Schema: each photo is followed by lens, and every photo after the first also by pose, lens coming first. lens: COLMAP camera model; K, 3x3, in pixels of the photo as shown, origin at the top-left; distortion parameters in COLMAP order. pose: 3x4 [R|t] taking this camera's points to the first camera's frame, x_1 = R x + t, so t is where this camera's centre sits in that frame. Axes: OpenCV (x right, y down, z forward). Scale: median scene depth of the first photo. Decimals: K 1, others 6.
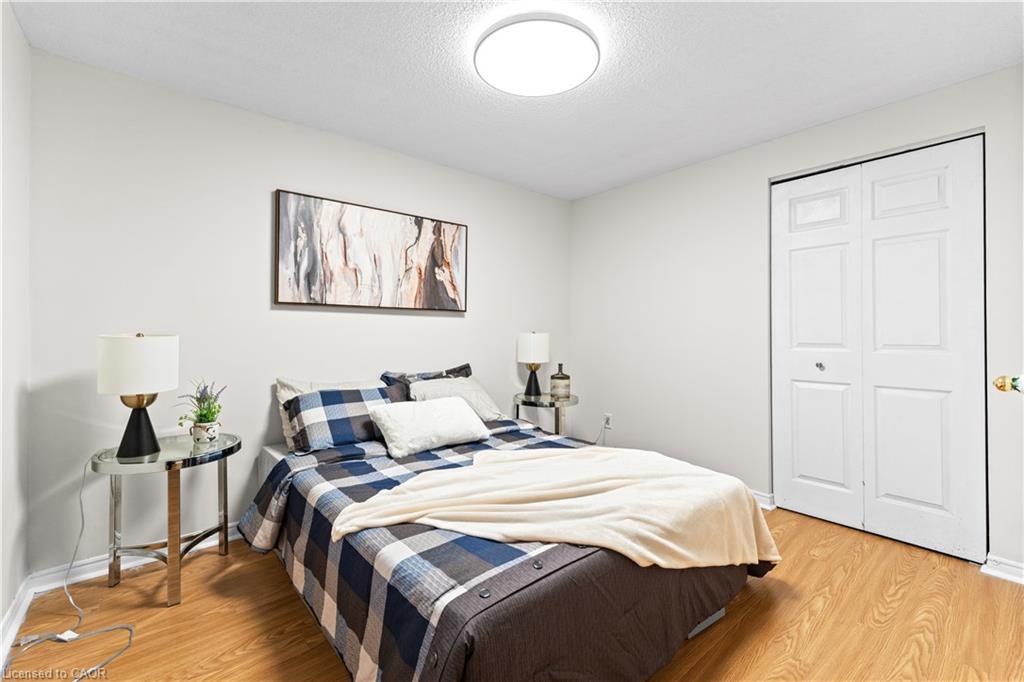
lens RADIAL K [[448.1, 0, 518.3], [0, 448.1, 331.5], [0, 0, 1]] dist [-0.003473, -0.000674]
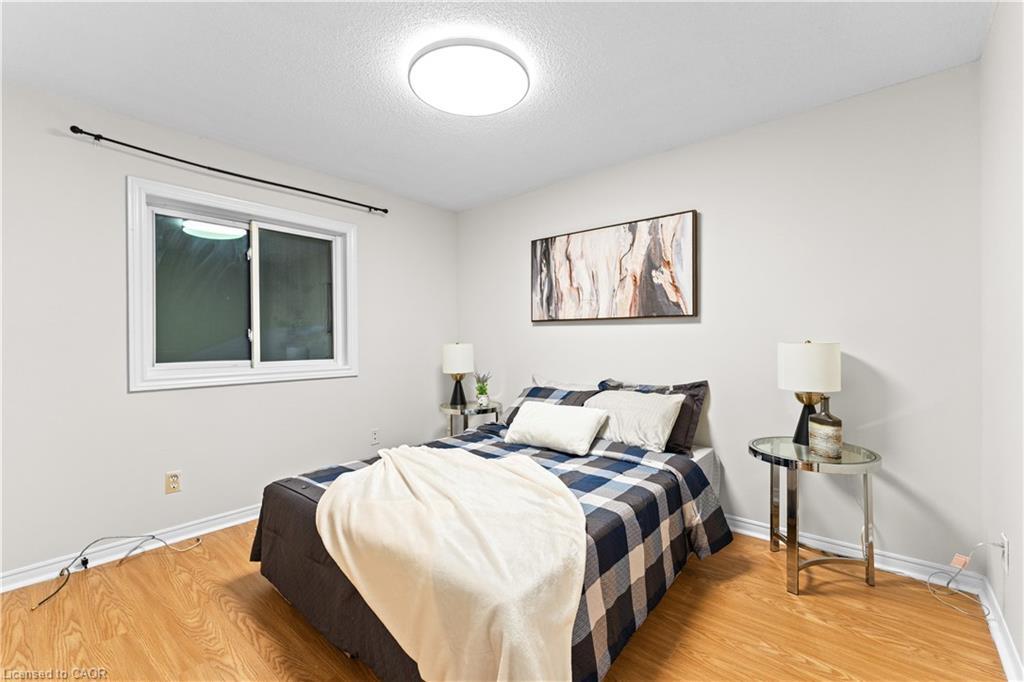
lens RADIAL K [[448.1, 0, 509.9], [0, 448.1, 345.6], [0, 0, 1]] dist [-0.001858, -0.000171]
pose [[0.132974, 0.014130, -0.991019, 0.726420], [0.012153, 0.999800, 0.015886, -0.008716], [0.991045, -0.014157, 0.132776, 0.626616]]
